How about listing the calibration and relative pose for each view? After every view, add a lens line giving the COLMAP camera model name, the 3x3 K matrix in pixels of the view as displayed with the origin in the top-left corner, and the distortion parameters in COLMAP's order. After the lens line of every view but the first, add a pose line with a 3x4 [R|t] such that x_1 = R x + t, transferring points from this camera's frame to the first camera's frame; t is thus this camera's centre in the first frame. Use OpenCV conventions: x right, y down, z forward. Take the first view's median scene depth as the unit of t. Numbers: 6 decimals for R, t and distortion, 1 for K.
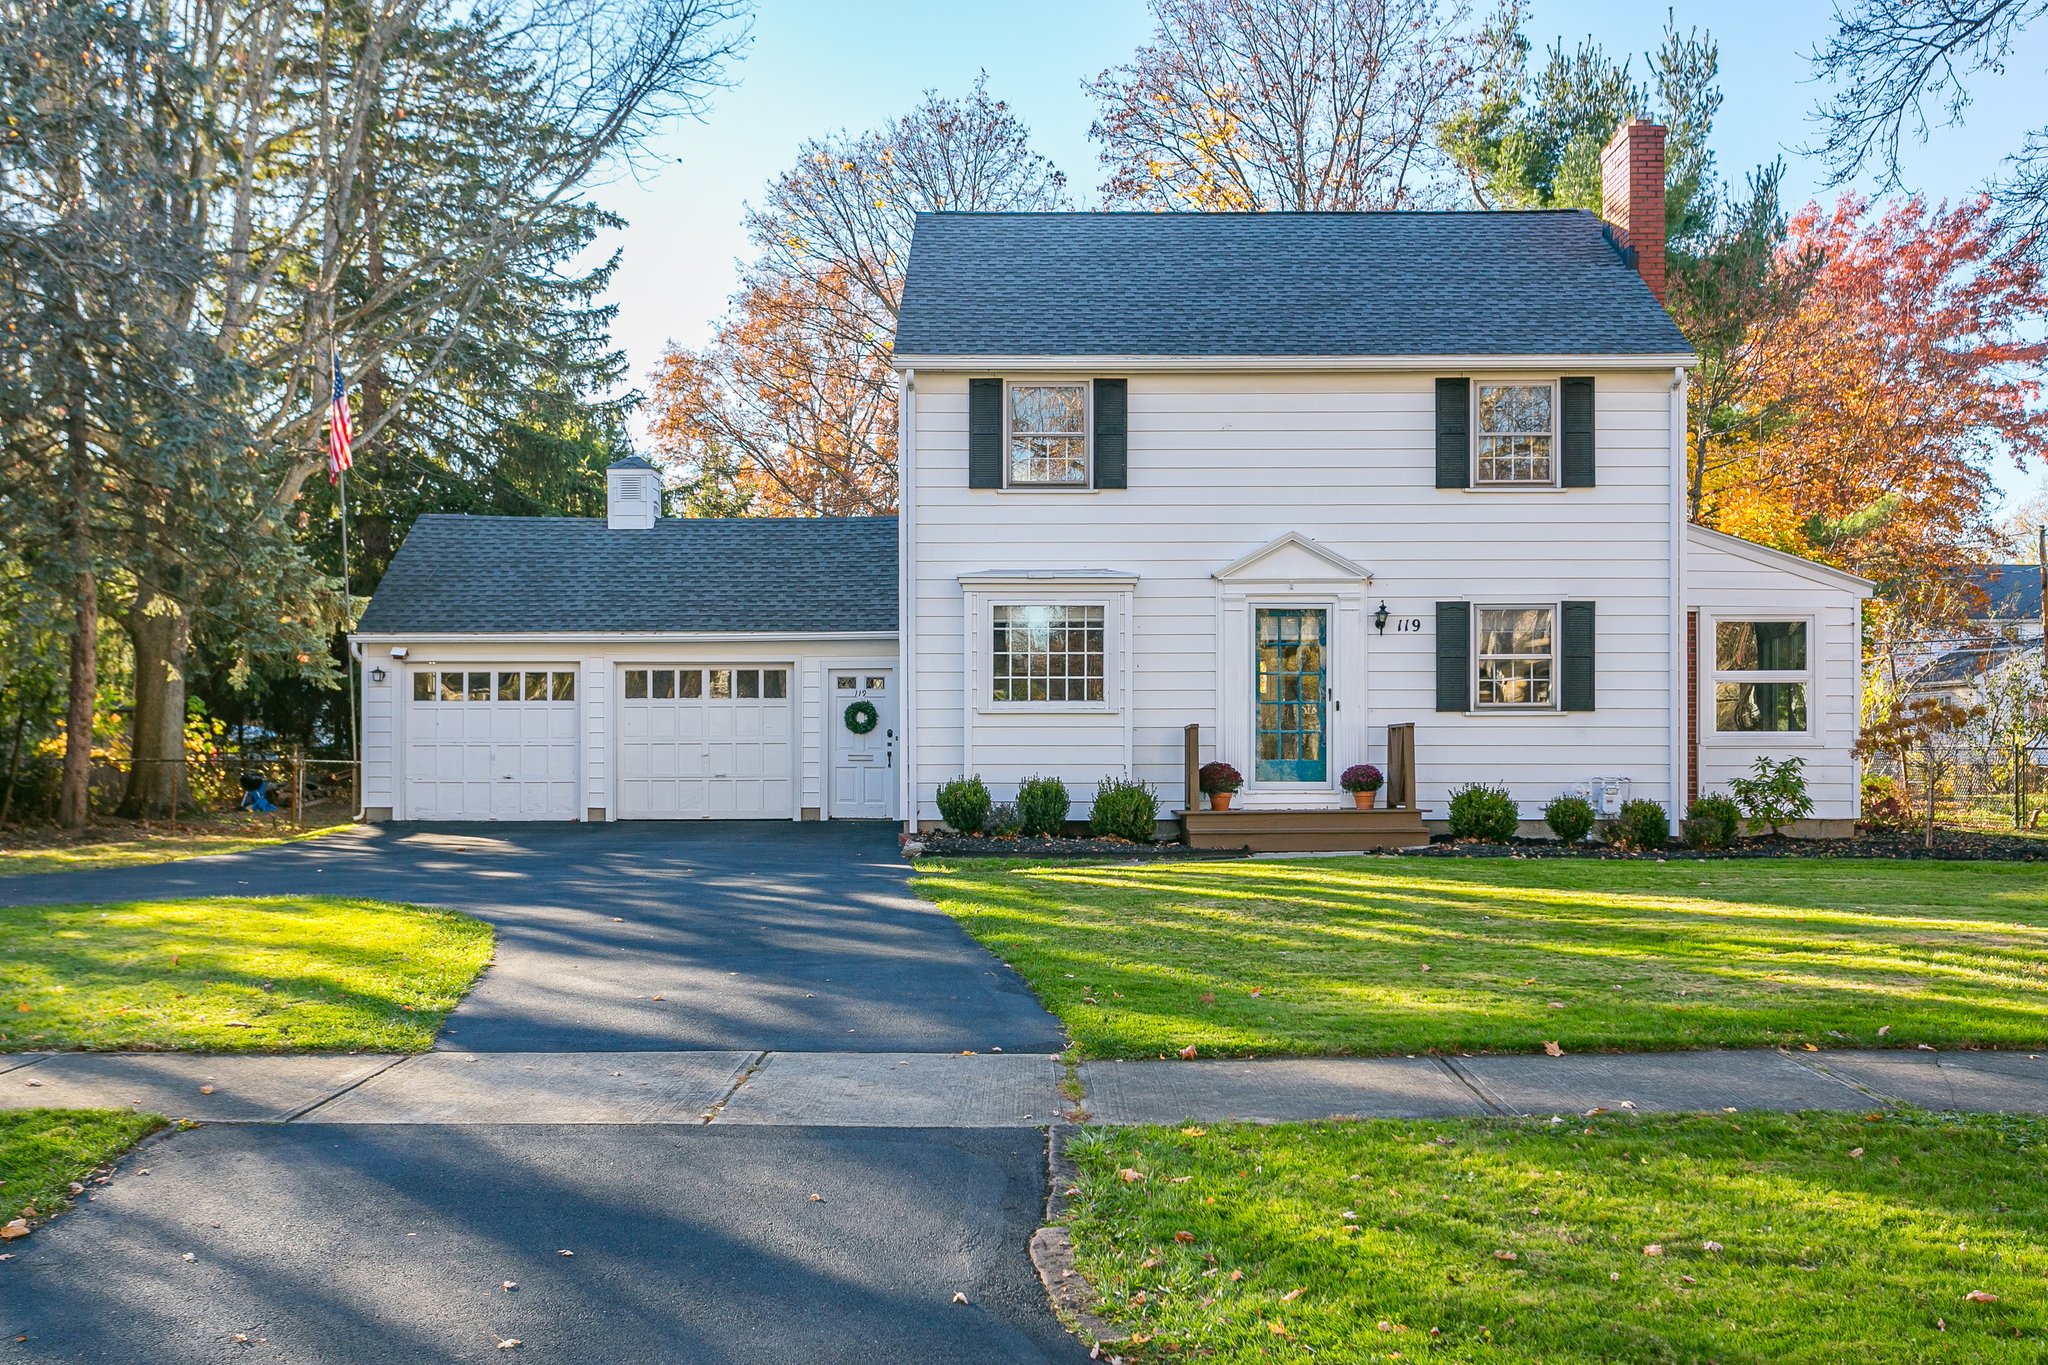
lens RADIAL K [[1961.6, 0, 1008.6], [0, 1961.6, 738.2], [0, 0, 1]] dist [0.012114, 0.000000]
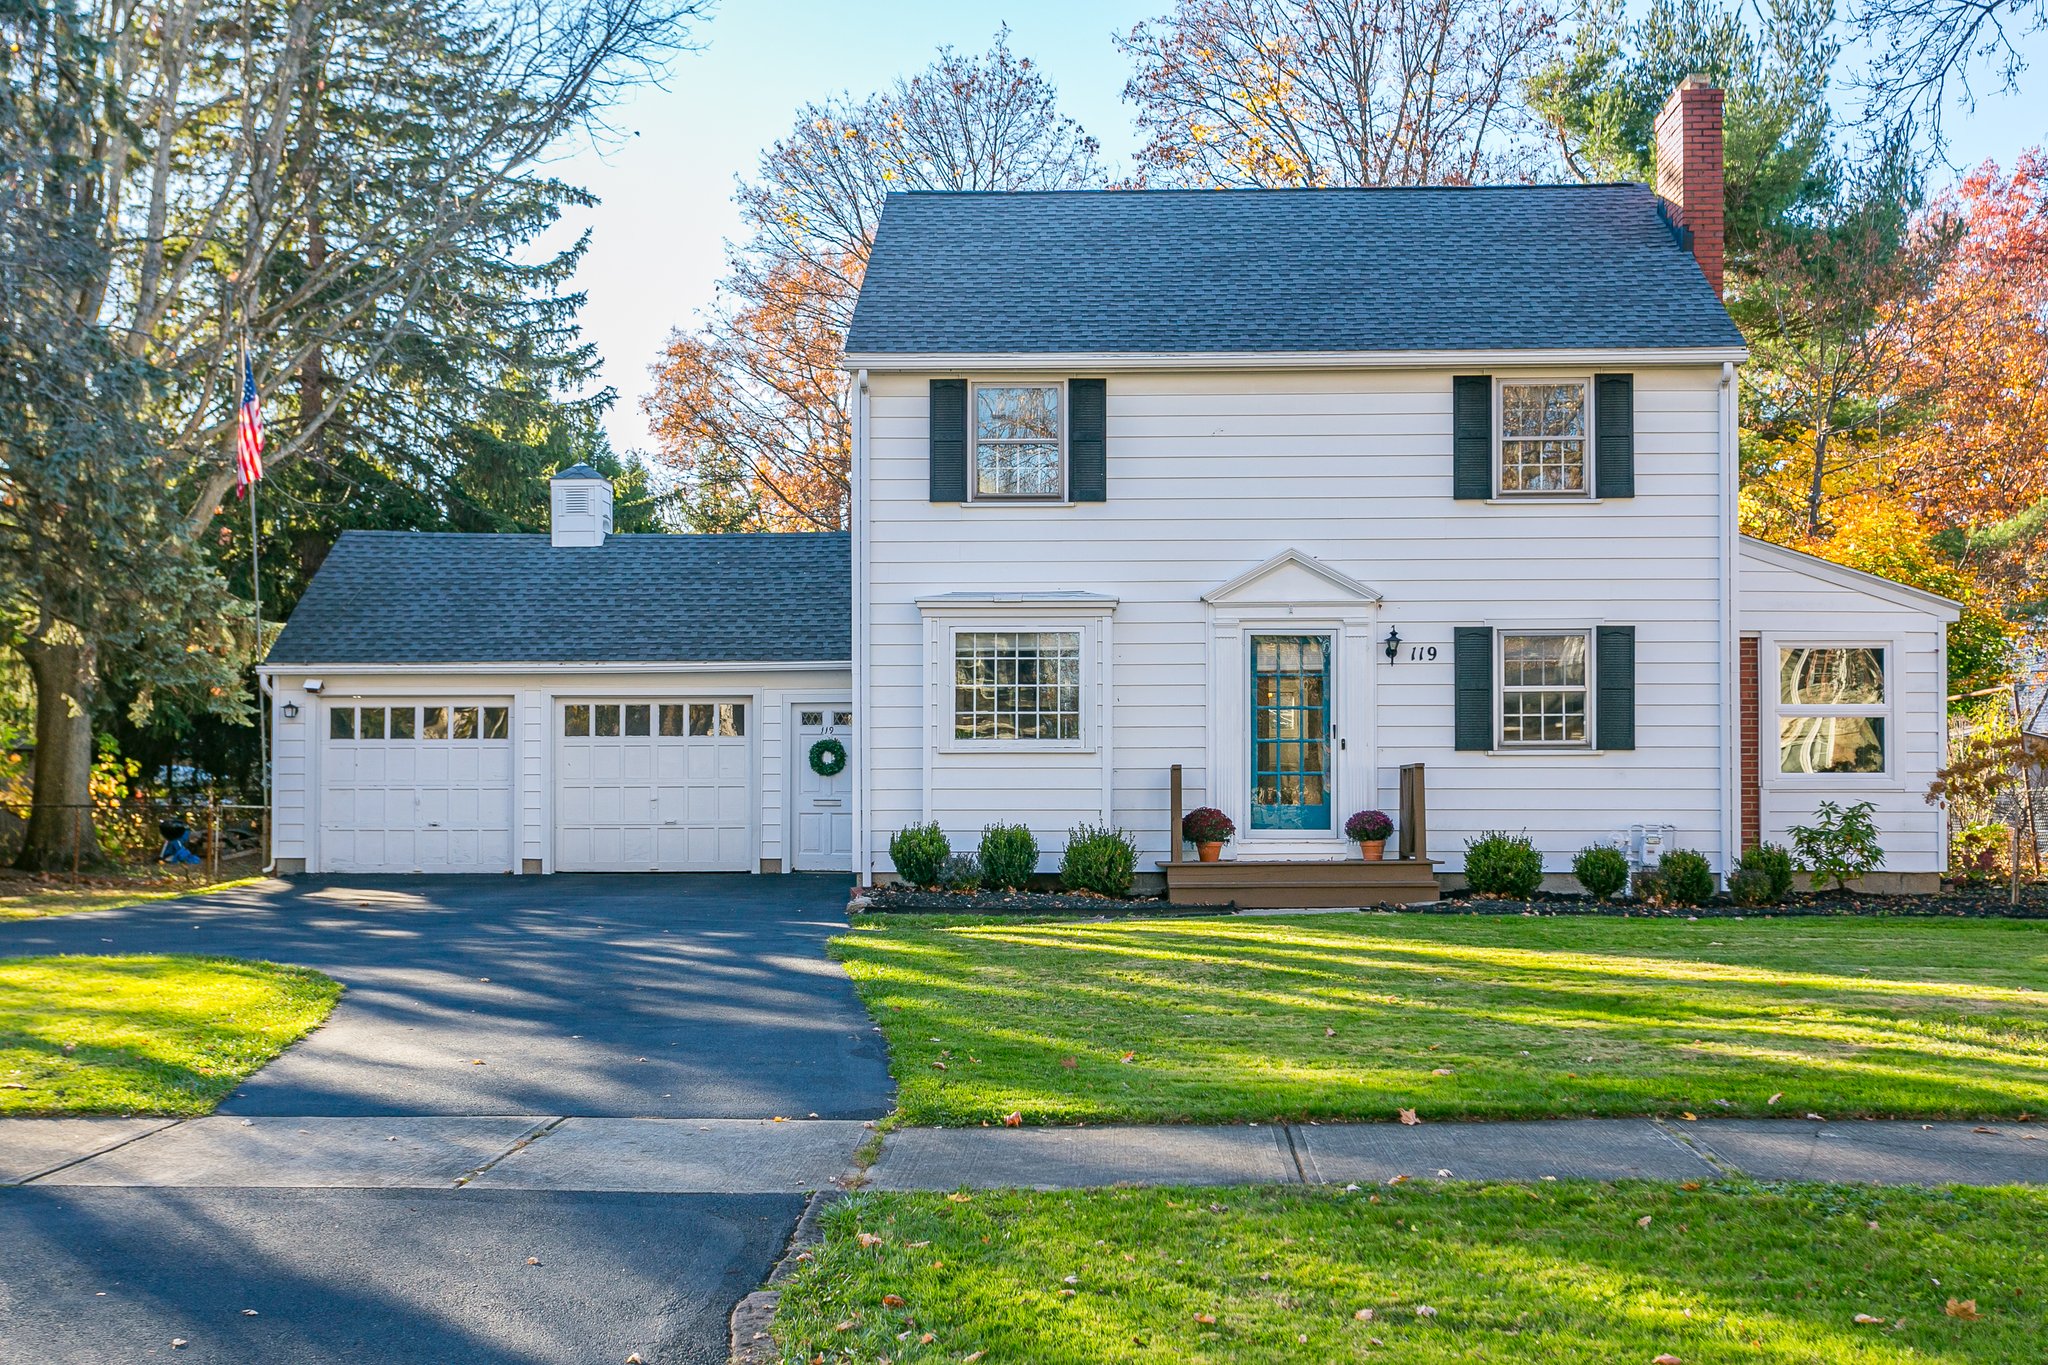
lens RADIAL K [[2264.4, 0, 1014.5], [0, 2264.4, 747.5], [0, 0, 1]] dist [0.011661, 0.000000]
pose [[0.999566, -0.000771, -0.029465, 0.048936], [0.000341, 0.999893, -0.014623, -0.000059], [0.029473, 0.014607, 0.999459, -0.029491]]
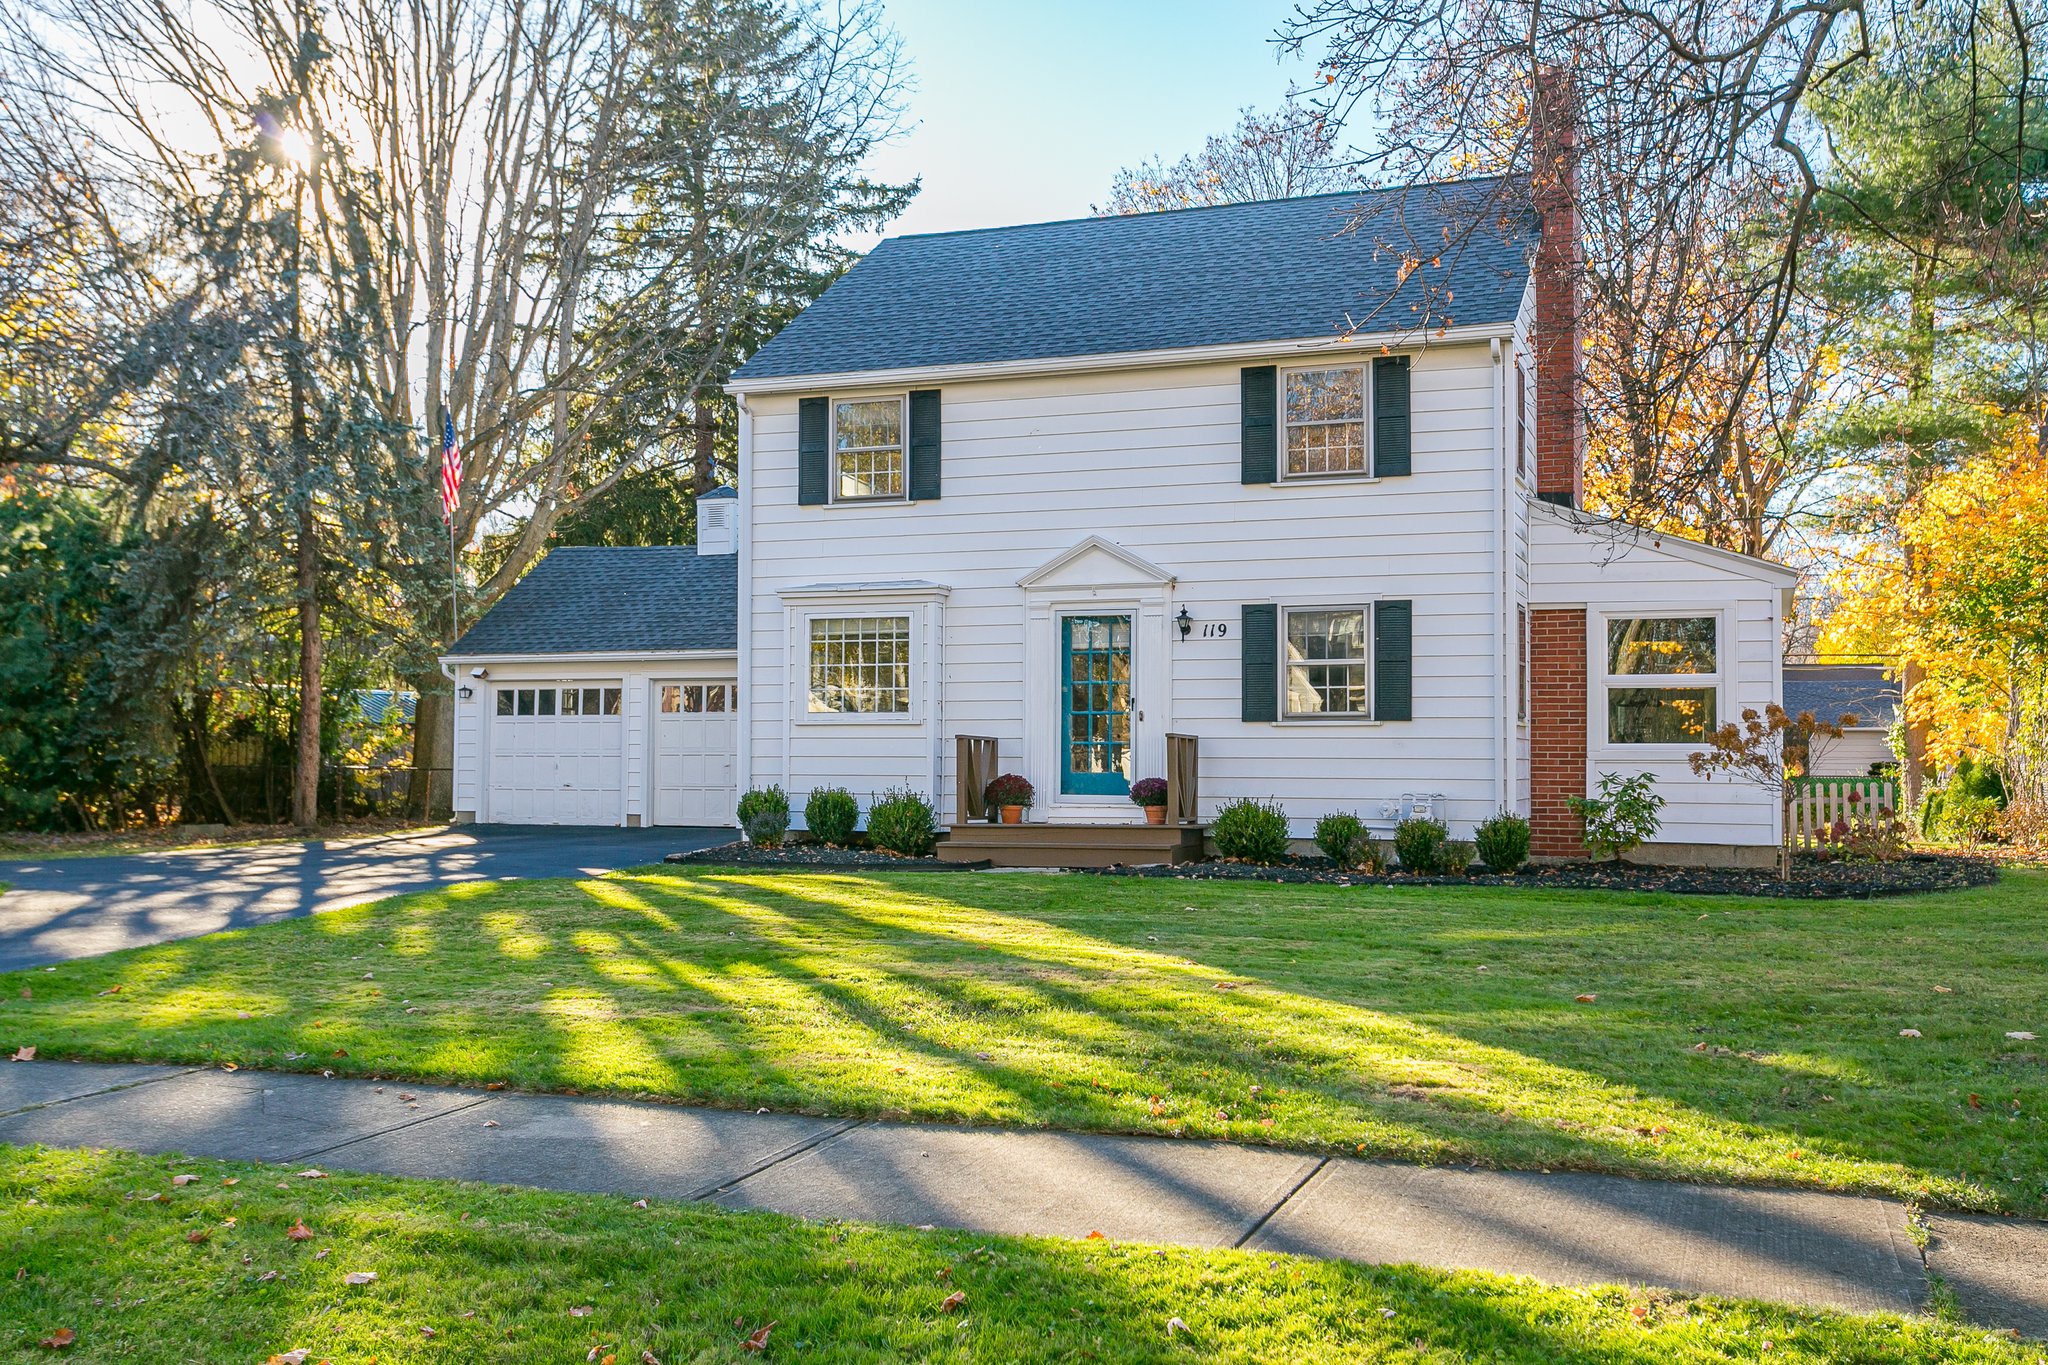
lens RADIAL K [[1936.9, 0, 1016.6], [0, 1936.9, 689.8], [0, 0, 1]] dist [-0.013830, 0.000000]
pose [[0.937290, -0.008824, -0.348440, 0.438558], [-0.002914, 0.999446, -0.033149, 0.002213], [0.348539, 0.032086, 0.936745, 0.095497]]
